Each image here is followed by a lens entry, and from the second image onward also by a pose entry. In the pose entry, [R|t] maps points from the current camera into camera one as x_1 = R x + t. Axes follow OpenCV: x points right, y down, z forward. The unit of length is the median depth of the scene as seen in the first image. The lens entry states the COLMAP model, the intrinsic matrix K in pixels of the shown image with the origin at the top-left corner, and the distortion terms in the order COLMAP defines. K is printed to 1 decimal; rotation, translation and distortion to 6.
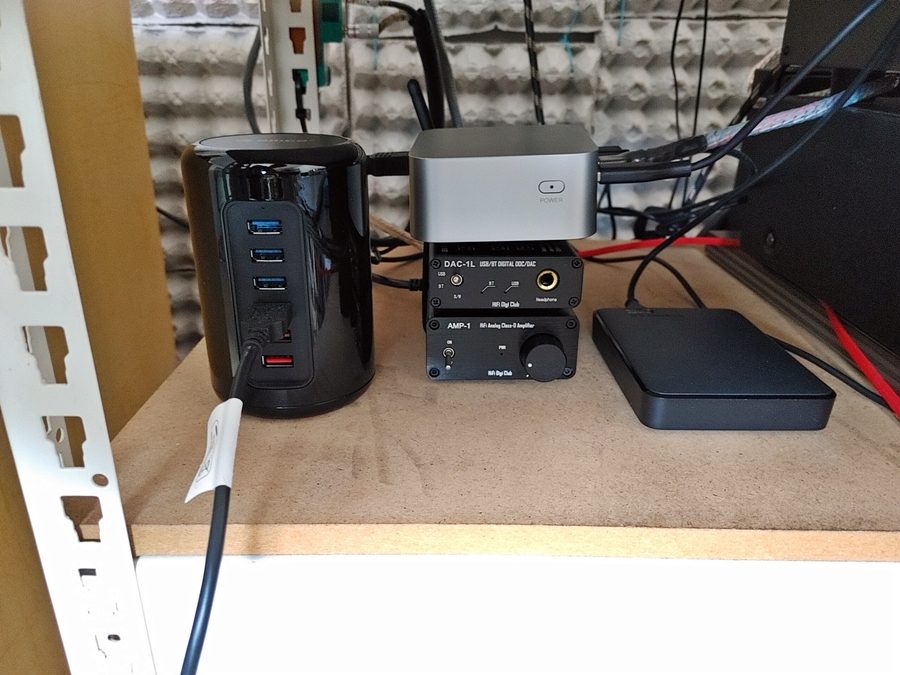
lens RADIAL K [[683.2, 0, 452.4], [0, 683.2, 337.3], [0, 0, 1]] dist [0.024462, -0.022791]
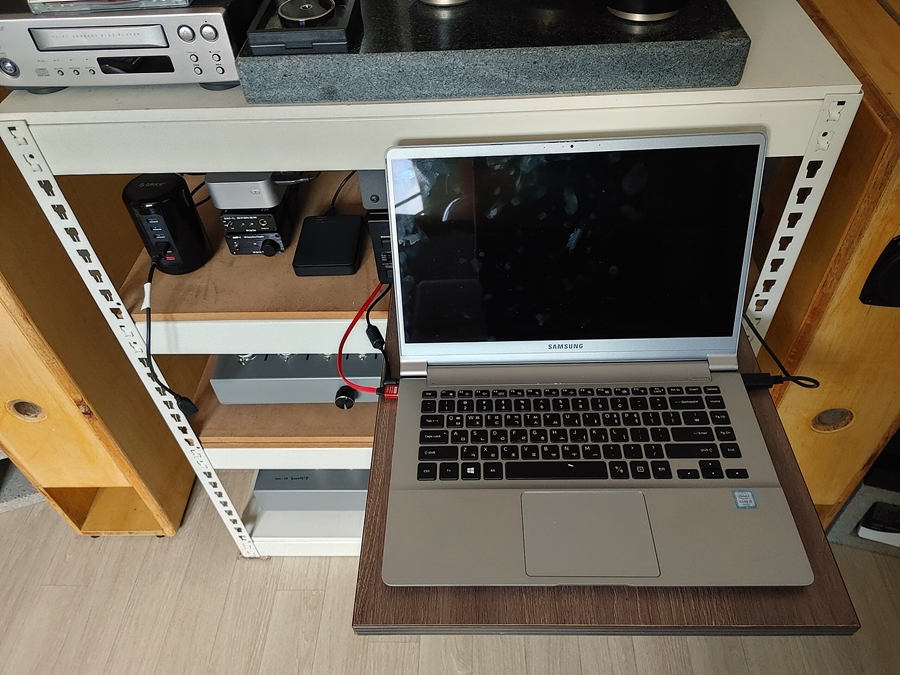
lens RADIAL K [[683.2, 0, 447.7], [0, 683.2, 335.0], [0, 0, 1]] dist [0.024462, -0.022791]
pose [[0.998562, -0.033214, -0.042071, 1.314051], [0.046264, 0.930424, 0.363554, -0.841527], [0.027069, -0.364978, 0.930623, -2.290421]]
